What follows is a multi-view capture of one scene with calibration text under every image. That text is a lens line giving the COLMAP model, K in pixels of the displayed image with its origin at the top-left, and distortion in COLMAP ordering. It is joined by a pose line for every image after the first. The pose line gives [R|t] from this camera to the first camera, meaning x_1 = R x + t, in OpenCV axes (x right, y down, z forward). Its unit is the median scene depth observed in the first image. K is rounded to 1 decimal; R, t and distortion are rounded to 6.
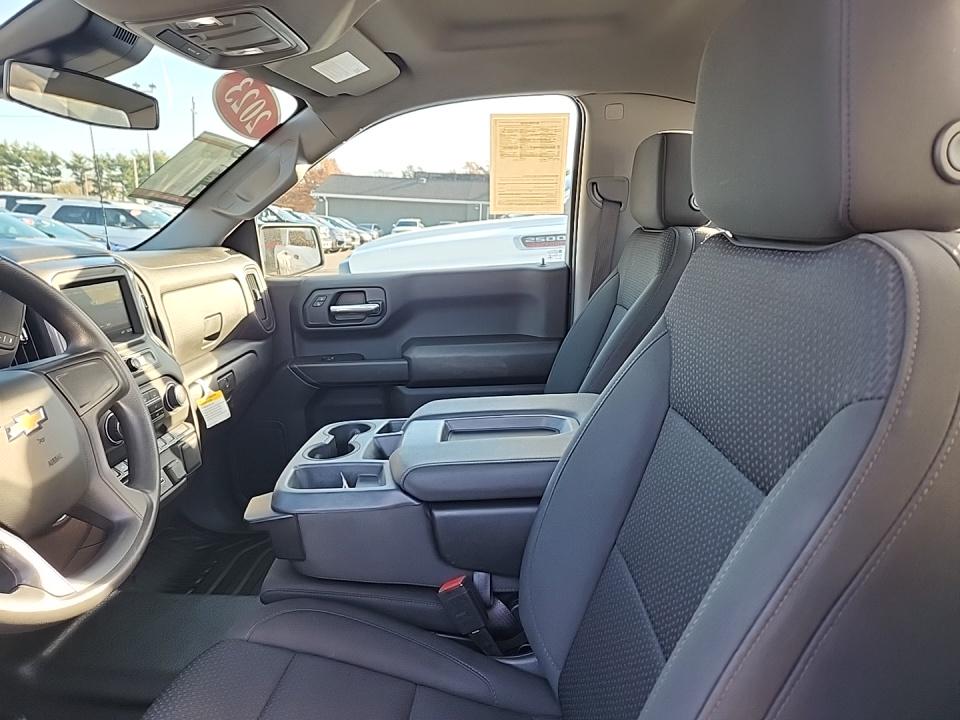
lens RADIAL K [[641.4, 0, 481.4], [0, 641.4, 363.6], [0, 0, 1]] dist [0.064026, -0.049707]
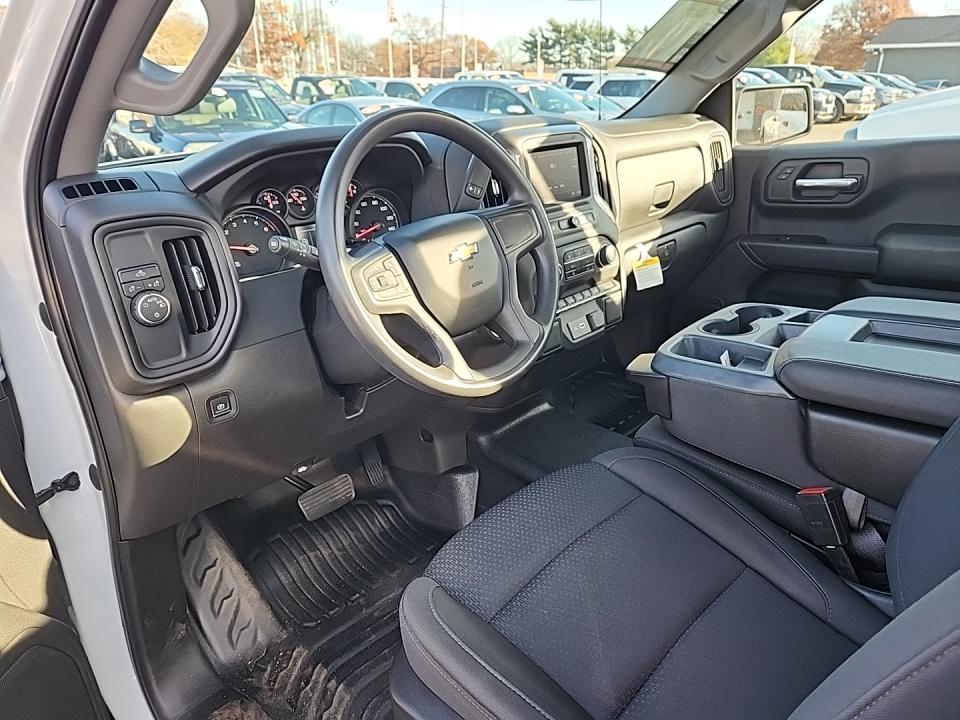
lens RADIAL K [[641.4, 0, 482.8], [0, 641.4, 364.3], [0, 0, 1]] dist [0.064026, -0.049707]
pose [[0.735331, 0.228979, -0.637853, 0.122994], [-0.107097, 0.968627, 0.224258, 0.006071], [0.669192, -0.096592, 0.736785, 0.010512]]
